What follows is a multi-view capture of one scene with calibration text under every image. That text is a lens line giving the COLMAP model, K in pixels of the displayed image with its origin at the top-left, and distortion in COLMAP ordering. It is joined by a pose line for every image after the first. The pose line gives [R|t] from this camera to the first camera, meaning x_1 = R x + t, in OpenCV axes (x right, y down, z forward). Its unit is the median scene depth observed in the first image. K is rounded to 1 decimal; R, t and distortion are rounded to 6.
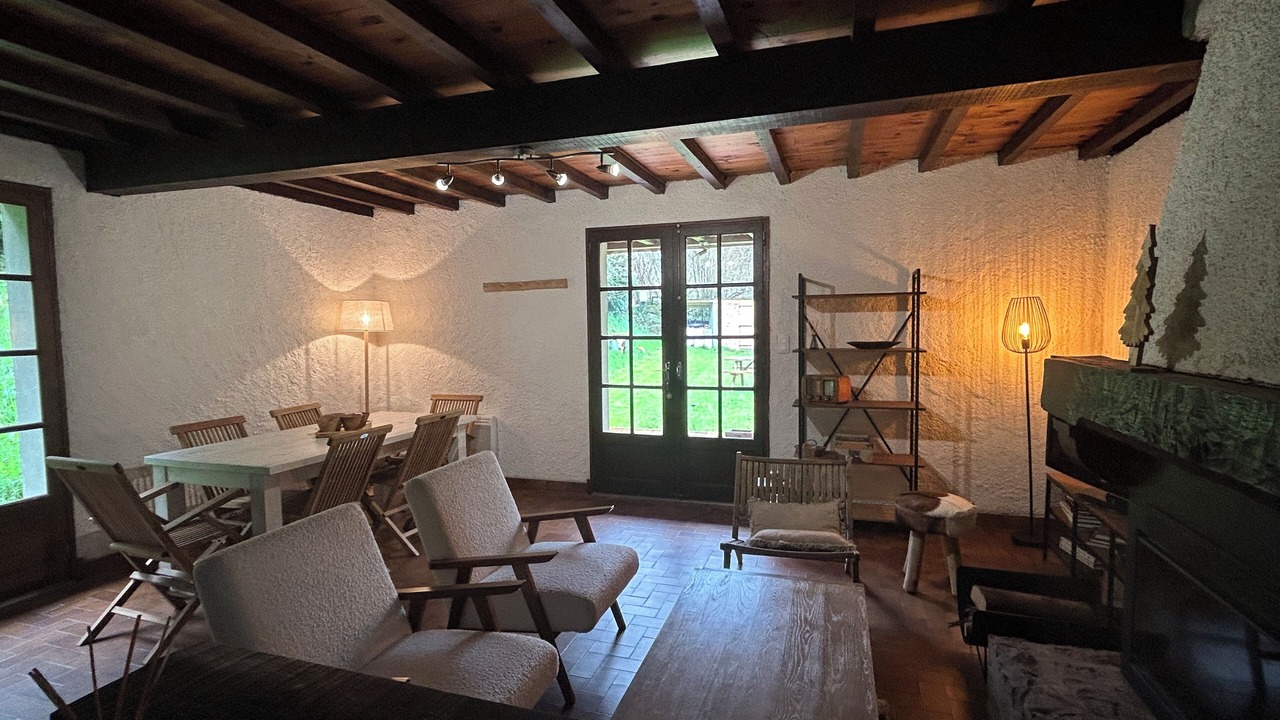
lens RADIAL K [[617.3, 0, 640.0], [0, 617.3, 360.0], [0, 0, 1]] dist [0.000303, -0.000022]
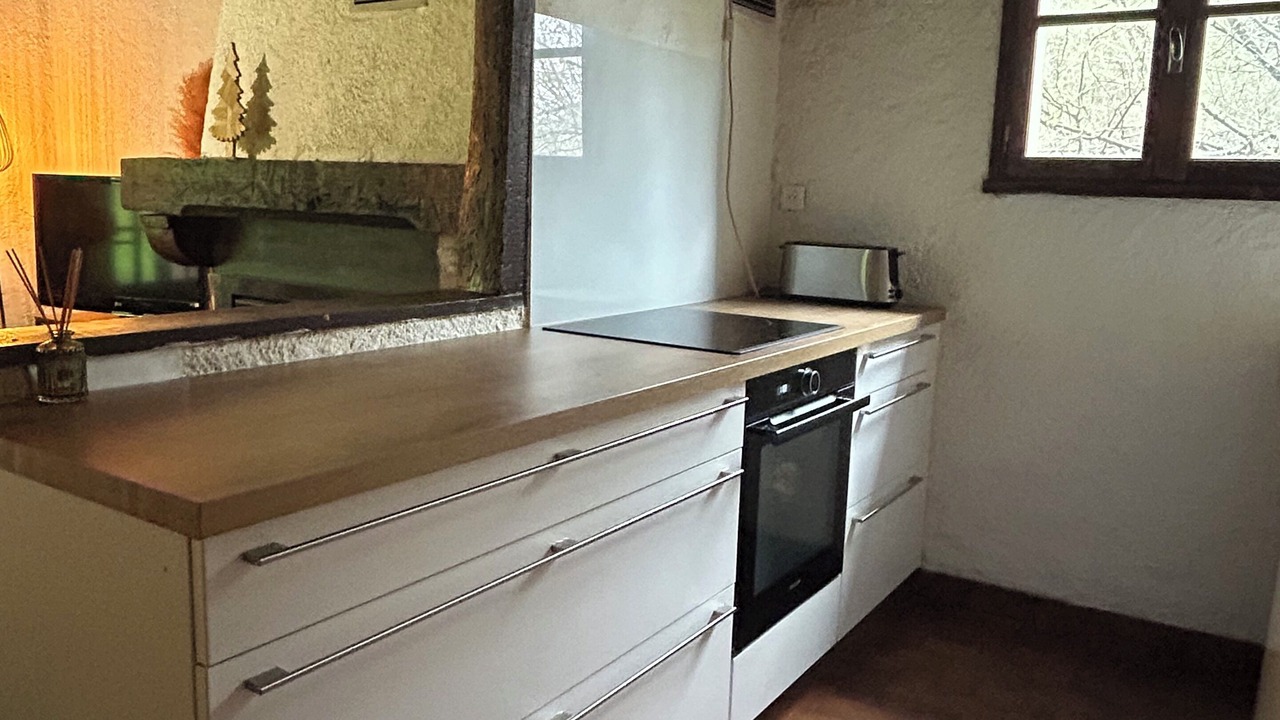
lens RADIAL K [[1010.4, 0, 640.0], [0, 1010.4, 360.0], [0, 0, 1]] dist [-0.000761, -0.001618]
pose [[0.245600, -0.137030, 0.959637, -1.052554], [0.022997, 0.990503, 0.135552, 0.165354], [-0.969098, -0.011223, 0.246419, -0.317942]]
